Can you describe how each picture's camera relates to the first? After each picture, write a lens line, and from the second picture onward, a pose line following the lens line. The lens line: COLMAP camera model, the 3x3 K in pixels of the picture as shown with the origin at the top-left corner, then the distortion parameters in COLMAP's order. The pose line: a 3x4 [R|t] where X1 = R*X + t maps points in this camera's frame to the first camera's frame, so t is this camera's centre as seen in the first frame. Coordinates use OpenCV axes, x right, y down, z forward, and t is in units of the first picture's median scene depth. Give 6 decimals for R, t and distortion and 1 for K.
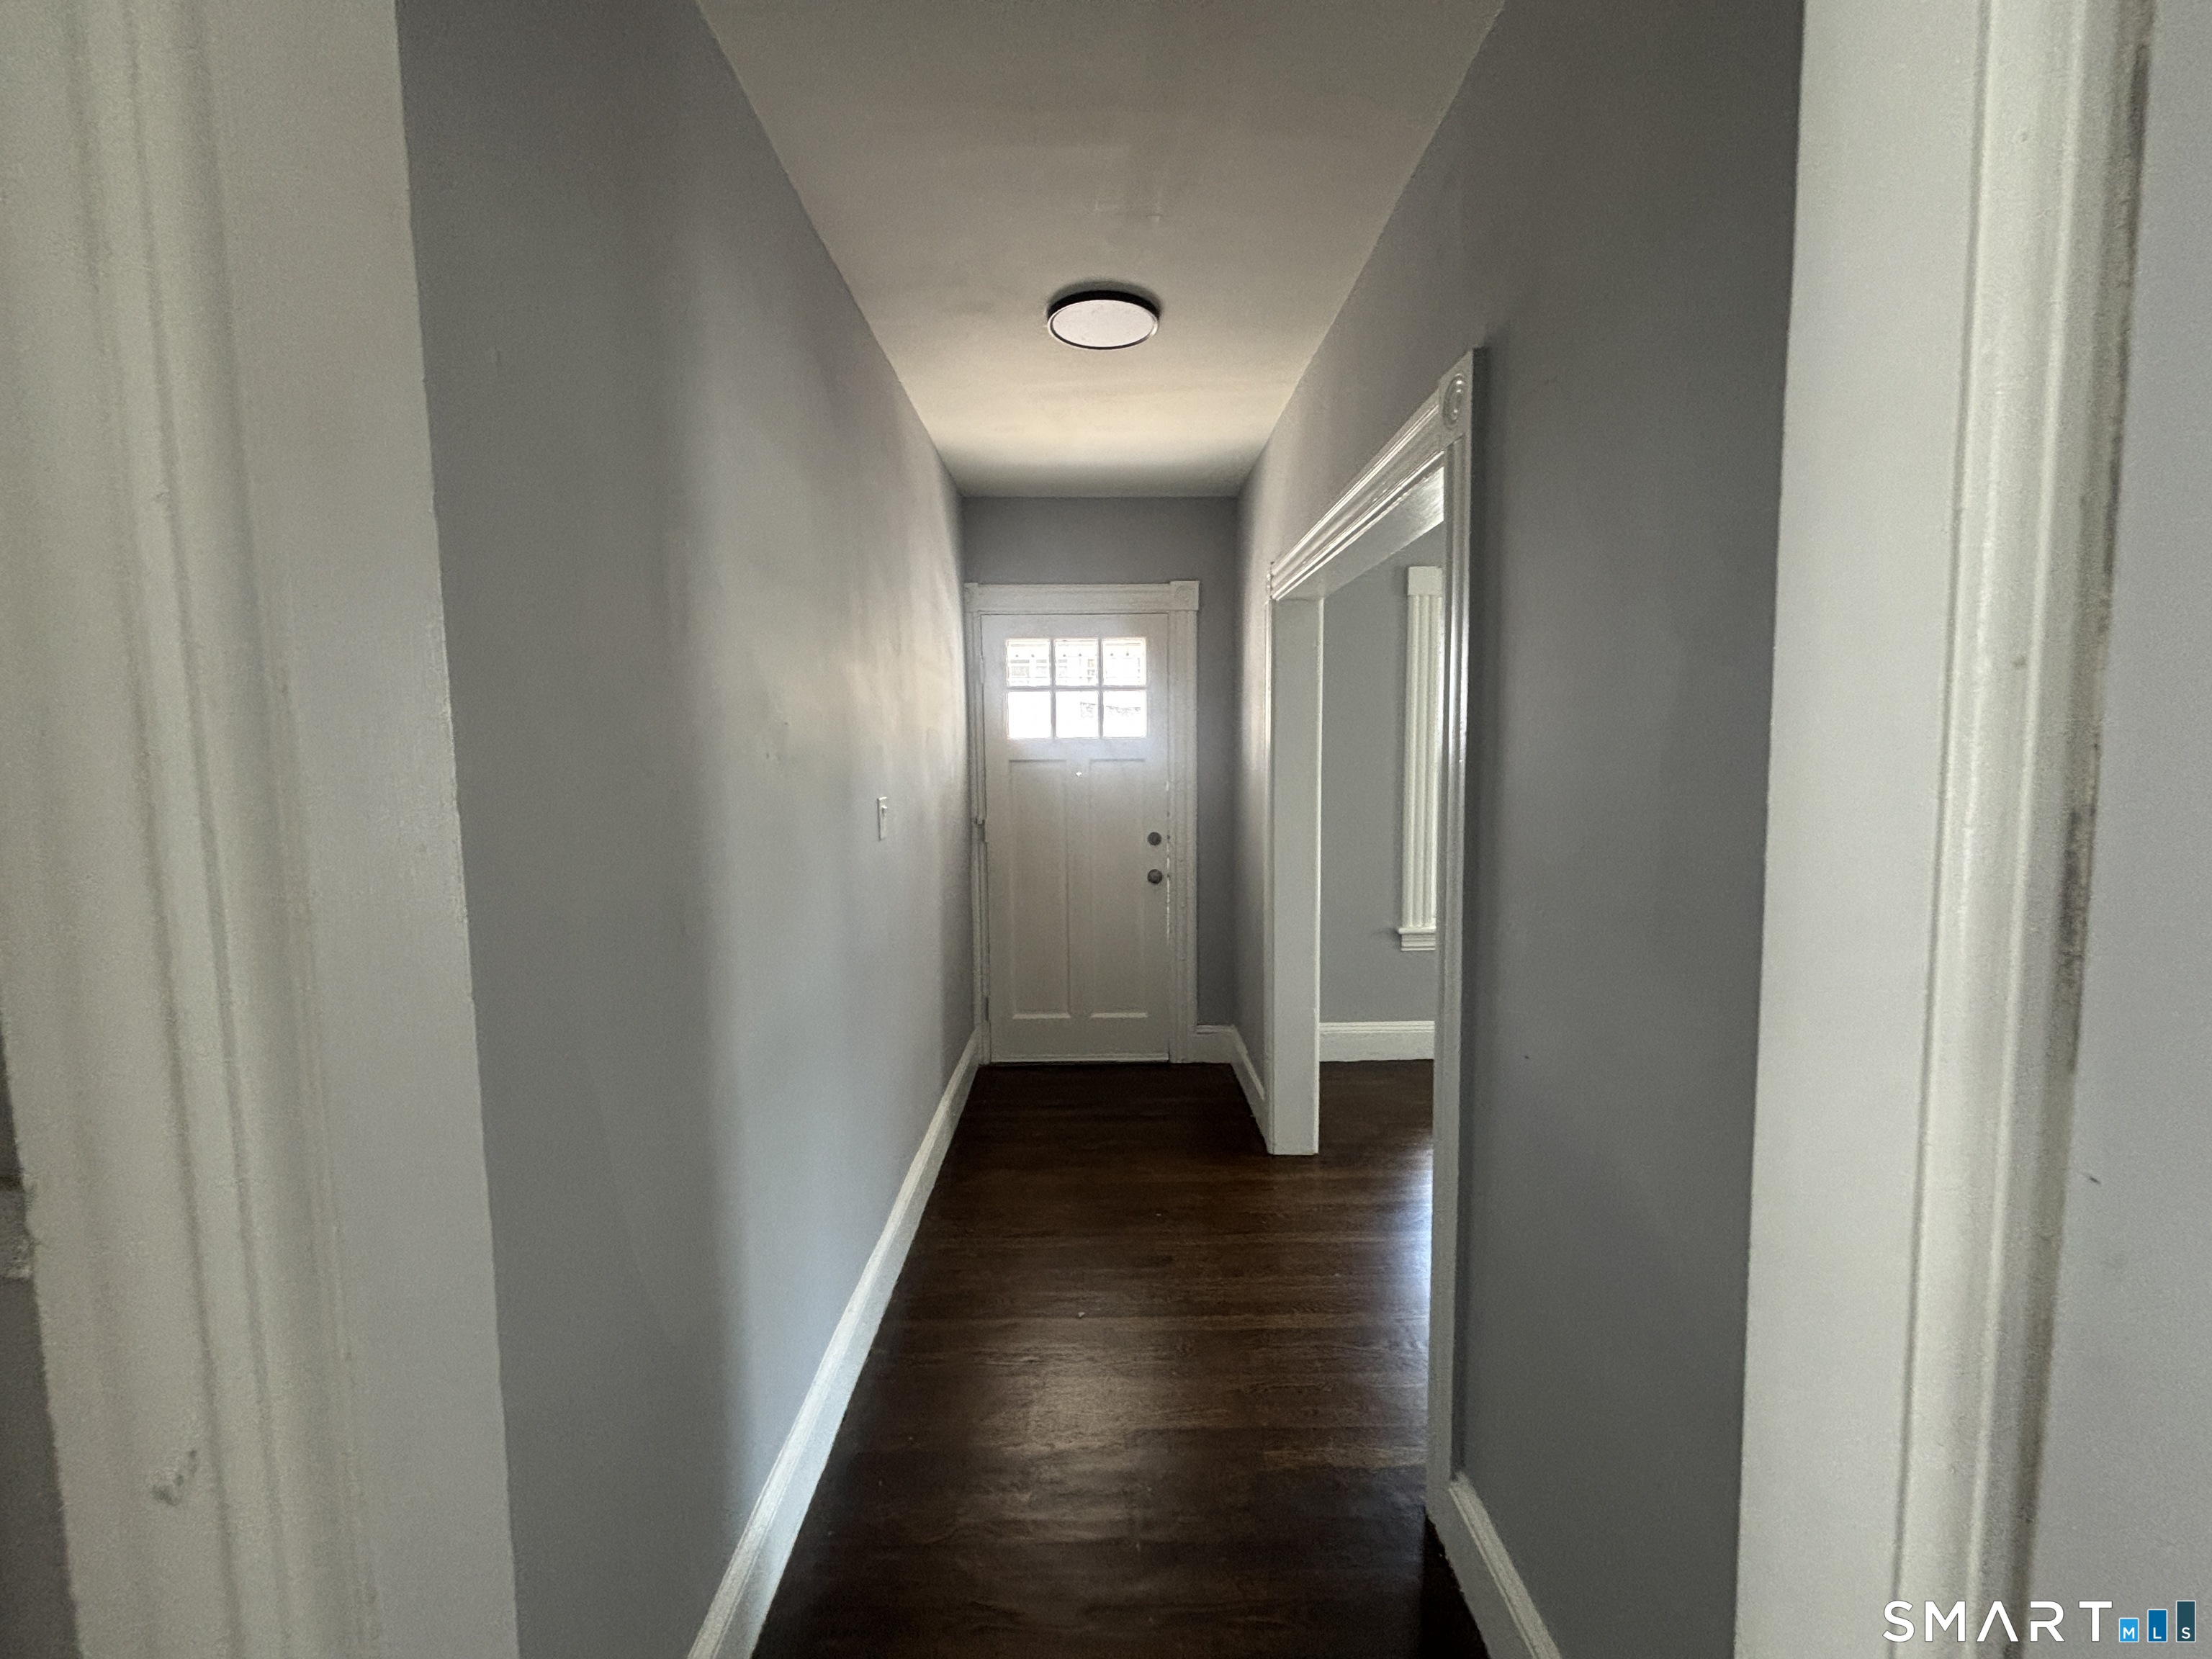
lens RADIAL K [[891.6, 0, 1106.0], [0, 891.6, 829.5], [0, 0, 1]] dist [-0.000283, -0.000151]
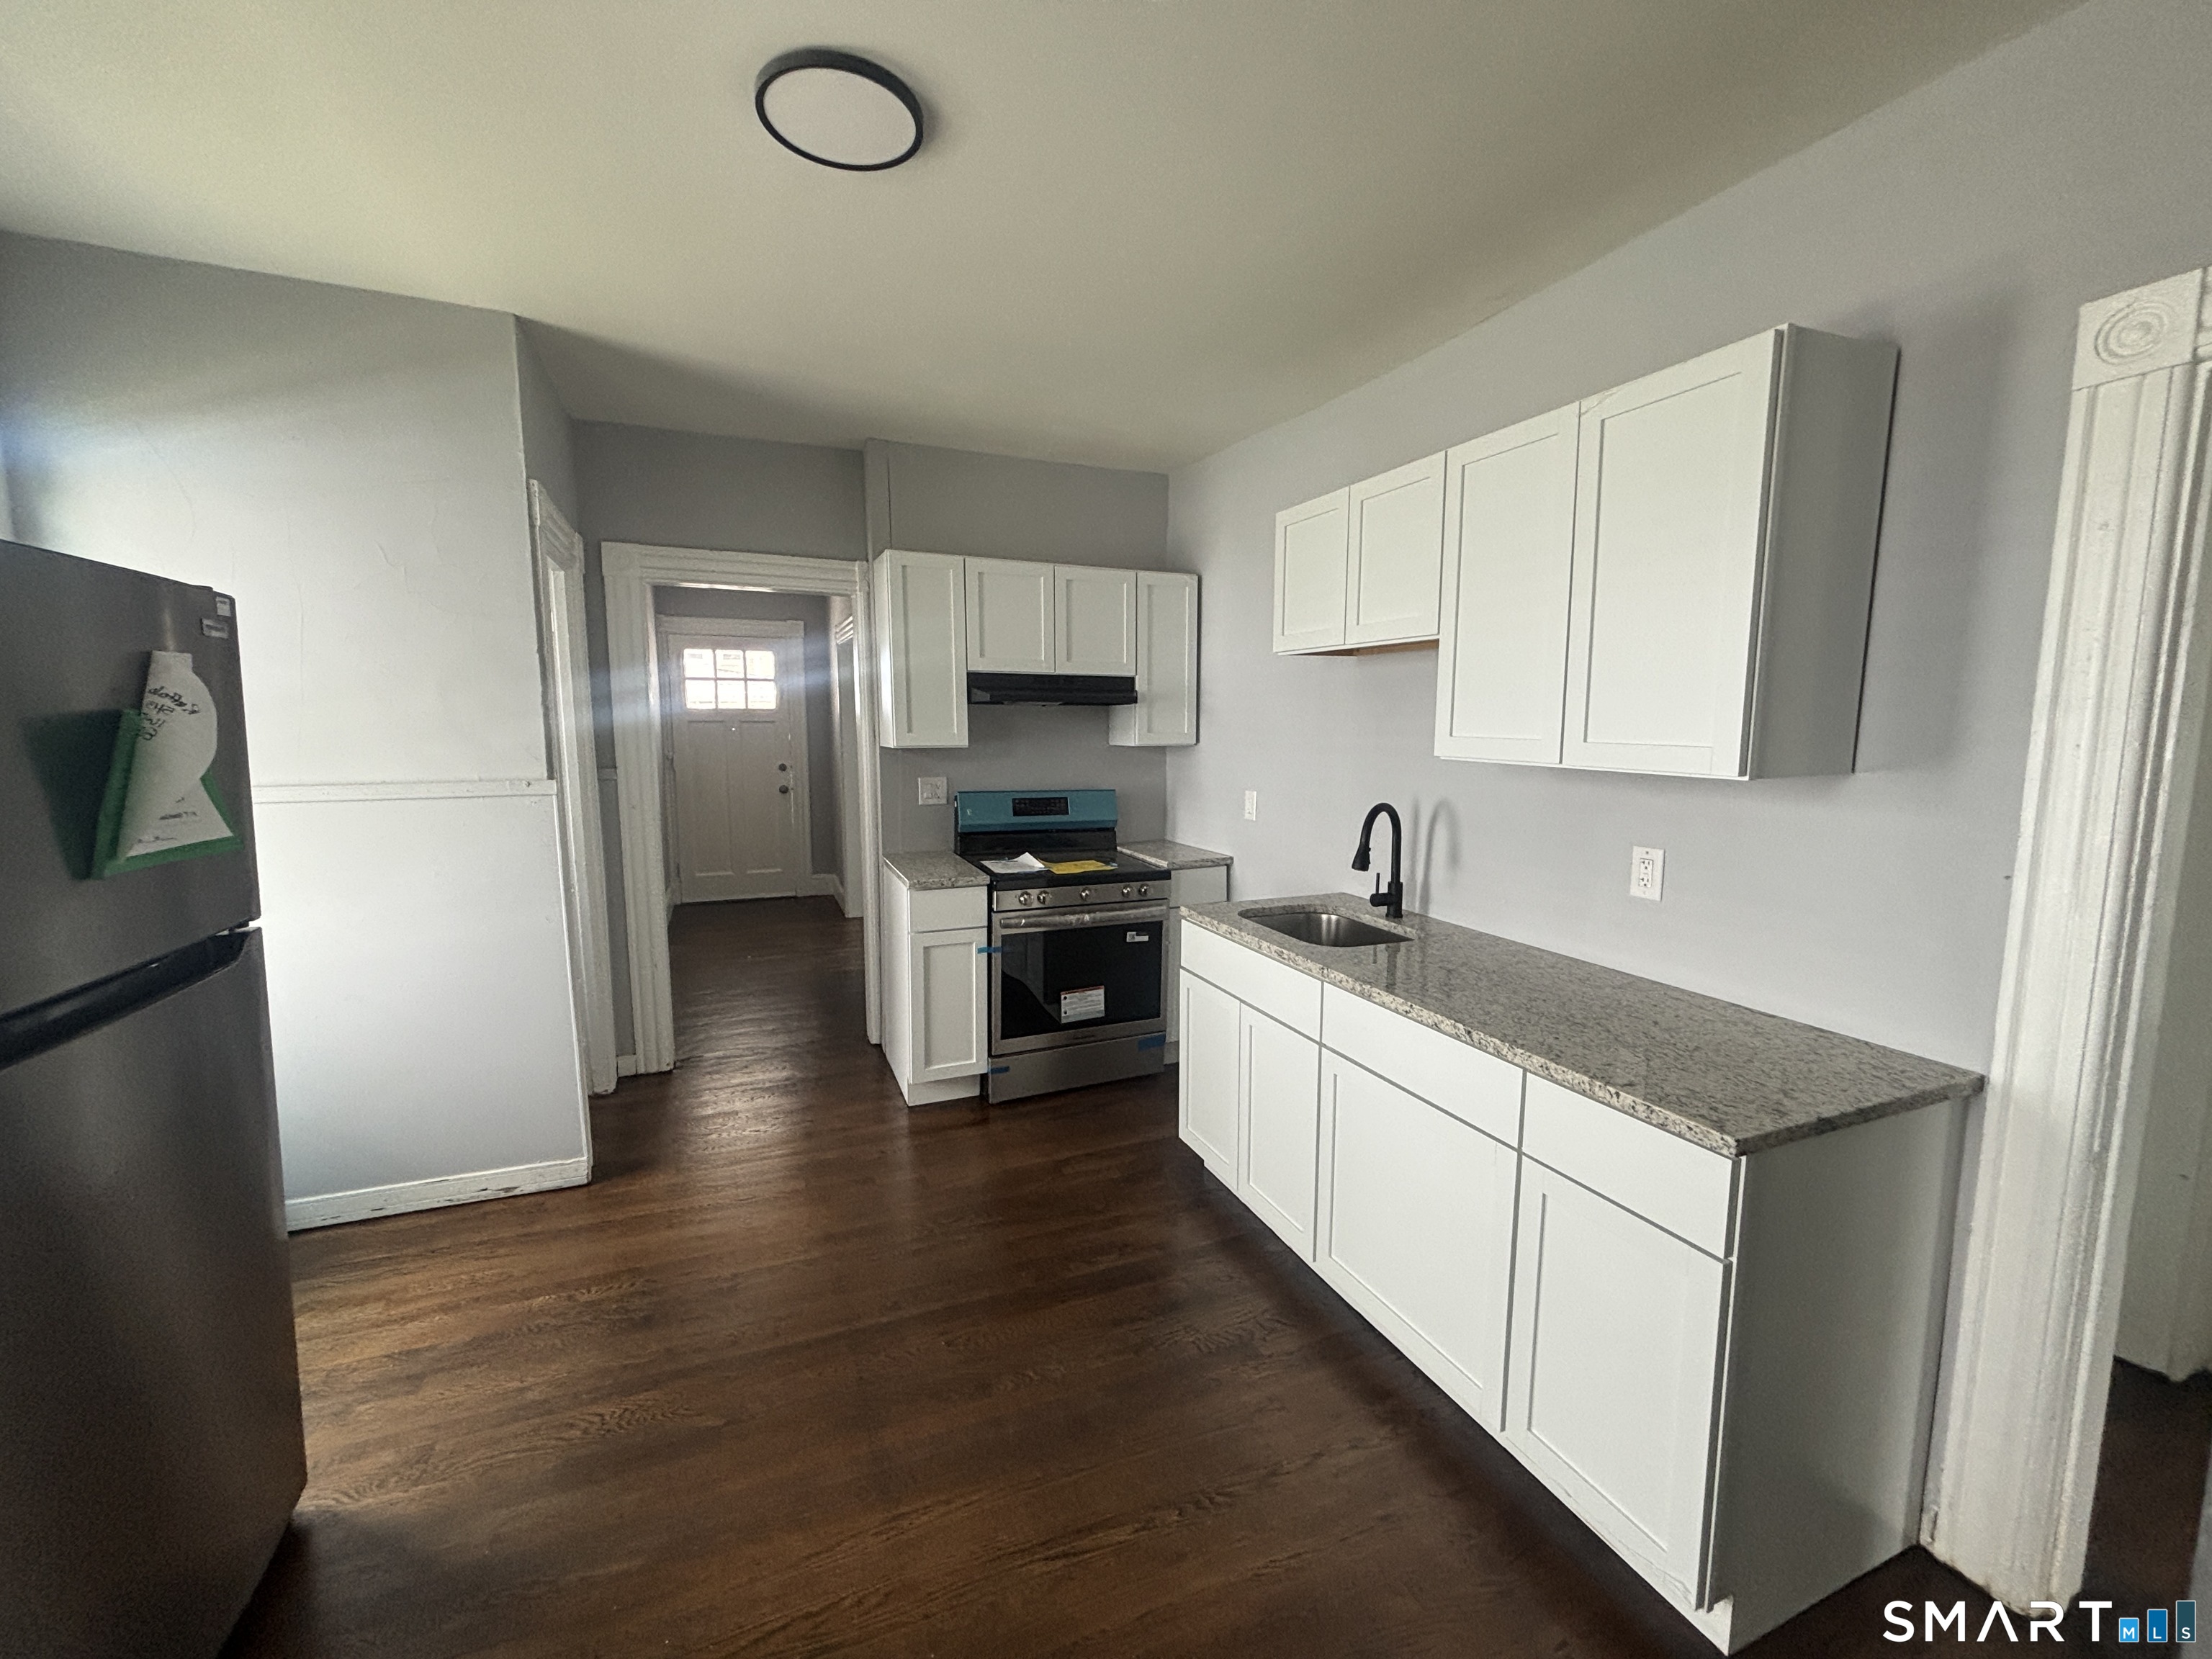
lens RADIAL K [[885.5, 0, 1112.2], [0, 885.5, 827.5], [0, 0, 1]] dist [0.000315, -0.000366]
pose [[0.920492, -0.031269, 0.389508, -0.030706], [0.019453, 0.999224, 0.034244, 0.080907], [-0.390277, -0.023944, 0.920386, -0.854846]]
